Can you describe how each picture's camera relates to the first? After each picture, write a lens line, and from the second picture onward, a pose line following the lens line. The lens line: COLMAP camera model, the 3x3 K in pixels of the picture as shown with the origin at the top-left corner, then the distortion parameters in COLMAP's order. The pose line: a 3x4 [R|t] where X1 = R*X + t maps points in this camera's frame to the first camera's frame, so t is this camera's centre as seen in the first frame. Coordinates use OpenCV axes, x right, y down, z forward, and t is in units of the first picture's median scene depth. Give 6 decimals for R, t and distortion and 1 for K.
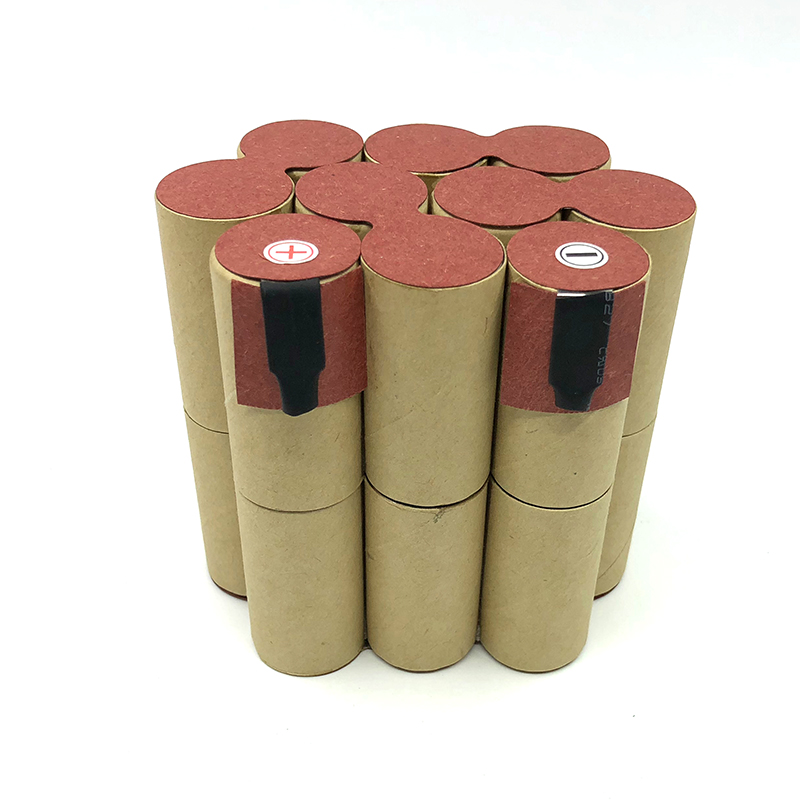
lens RADIAL K [[882.9, 0, 422.3], [0, 882.9, 398.6], [0, 0, 1]] dist [0.171939, -0.010304]
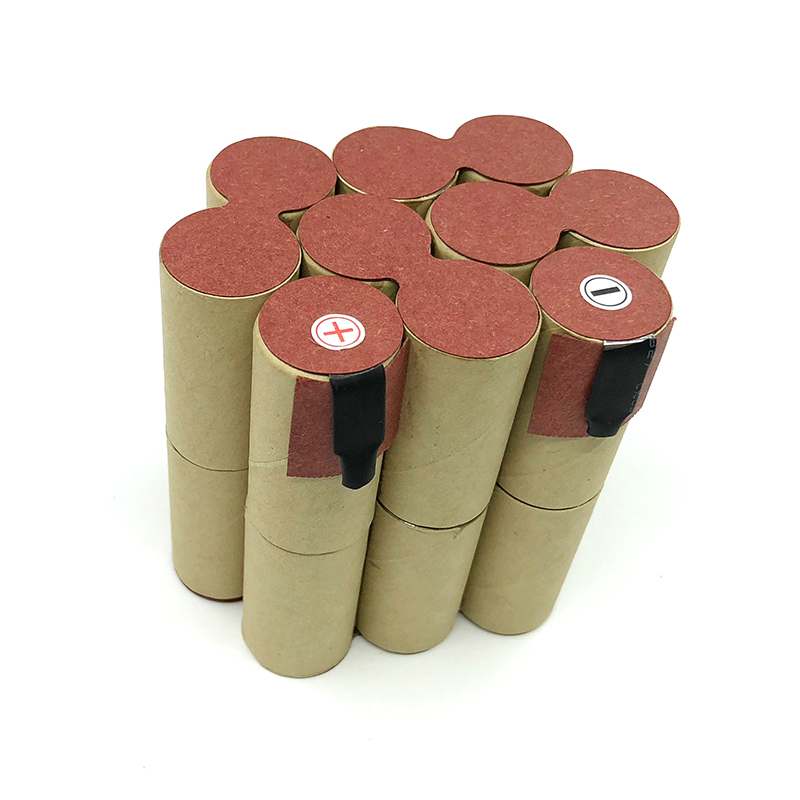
lens RADIAL K [[888.7, 0, 400.0], [0, 888.7, 400.0], [0, 0, 1]] dist [0.141966, -0.012406]
pose [[0.986548, -0.120535, 0.110432, -0.167662], [0.109559, 0.988877, 0.100598, -0.153197], [-0.121330, -0.087146, 0.988779, -0.002789]]
